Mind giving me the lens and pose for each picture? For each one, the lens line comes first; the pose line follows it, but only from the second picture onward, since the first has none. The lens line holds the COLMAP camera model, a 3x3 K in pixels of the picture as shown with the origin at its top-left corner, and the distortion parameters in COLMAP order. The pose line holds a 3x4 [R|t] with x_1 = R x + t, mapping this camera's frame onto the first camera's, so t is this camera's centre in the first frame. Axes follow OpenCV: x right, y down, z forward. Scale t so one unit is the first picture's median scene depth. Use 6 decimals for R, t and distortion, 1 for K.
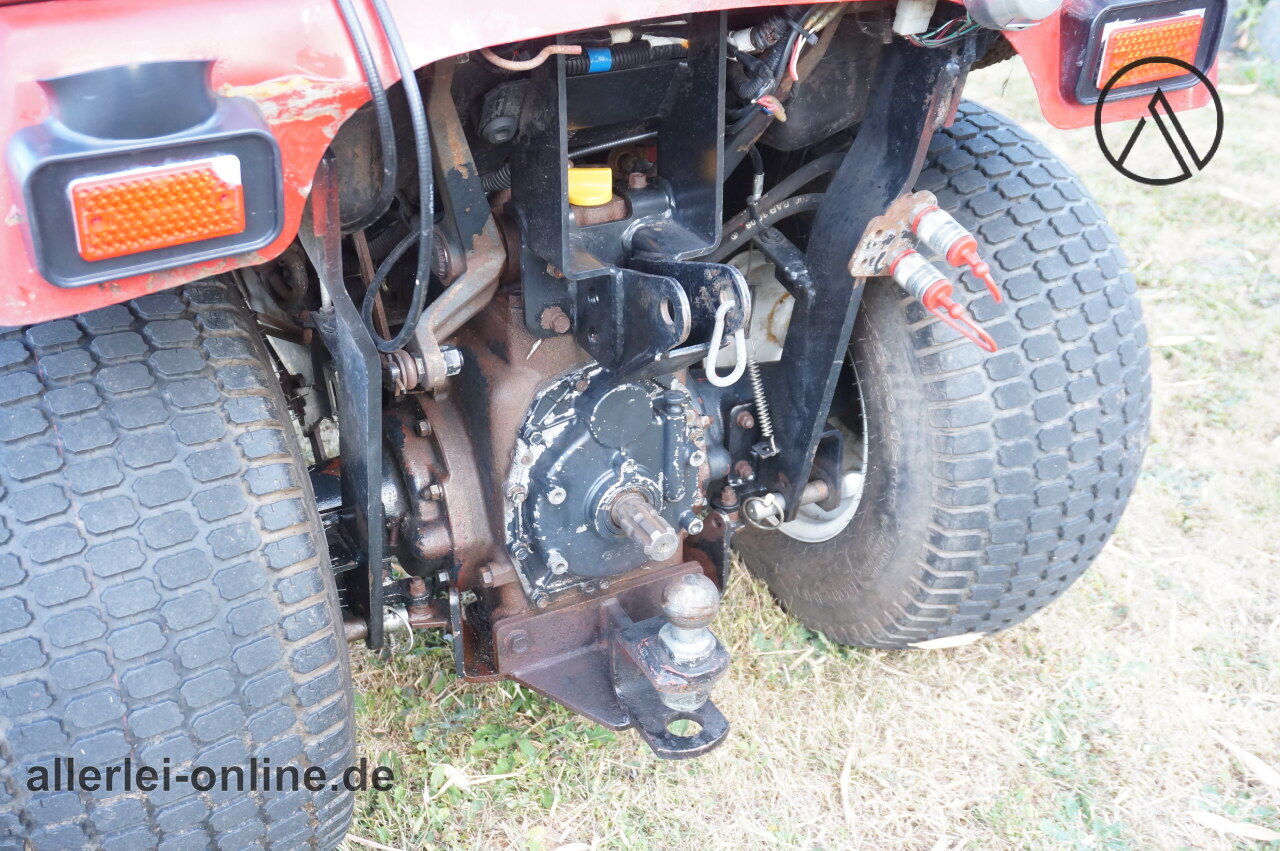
lens RADIAL K [[1417.3, 0, 614.8], [0, 1417.3, 433.5], [0, 0, 1]] dist [0.011033, 0.000000]
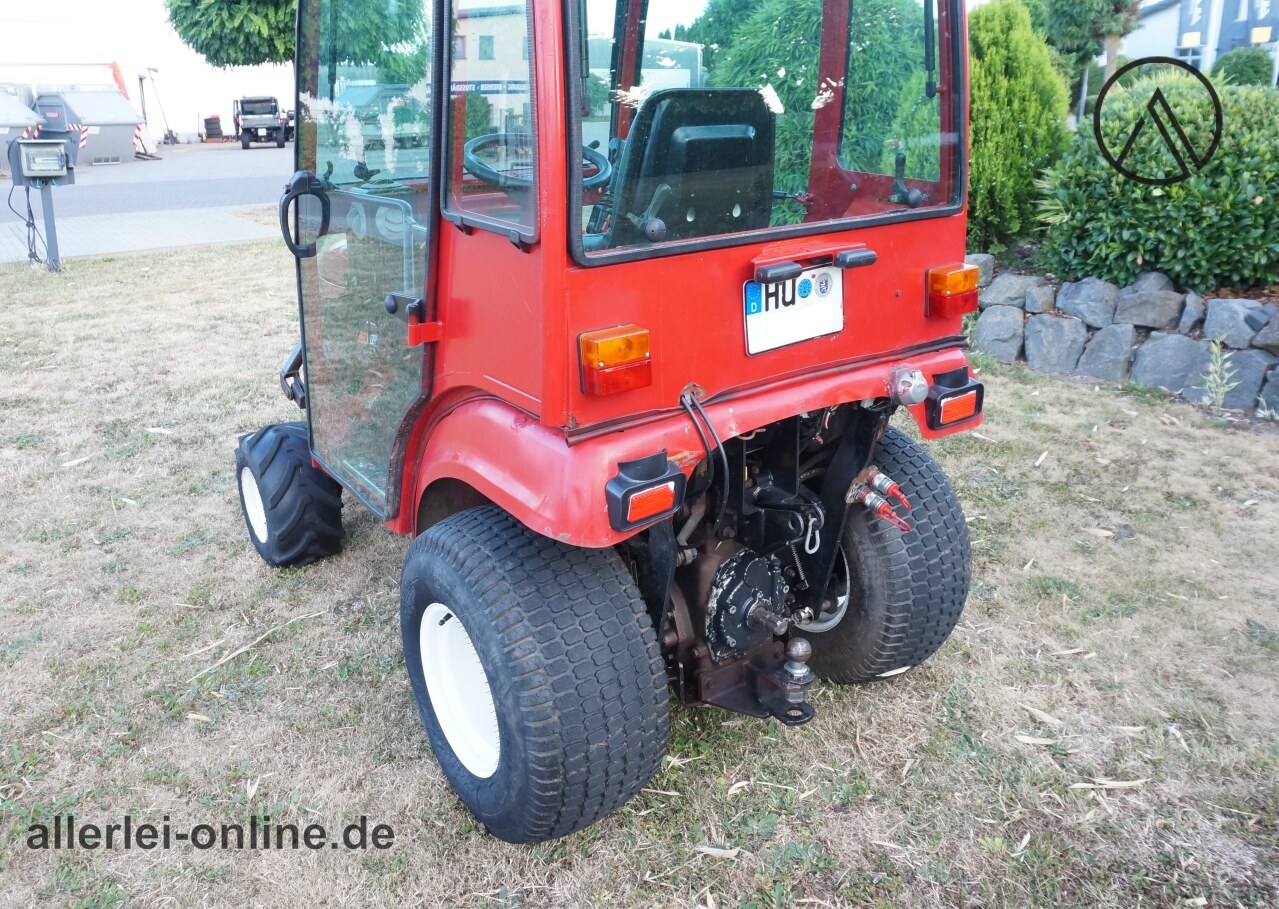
lens RADIAL K [[1058.6, 0, 659.1], [0, 1058.6, 389.9], [0, 0, 1]] dist [-0.045429, 0.037072]
pose [[0.990208, -0.060739, 0.125696, -0.341034], [0.085924, 0.974805, -0.205847, 0.037888], [-0.110026, 0.214632, 0.970478, -0.685478]]
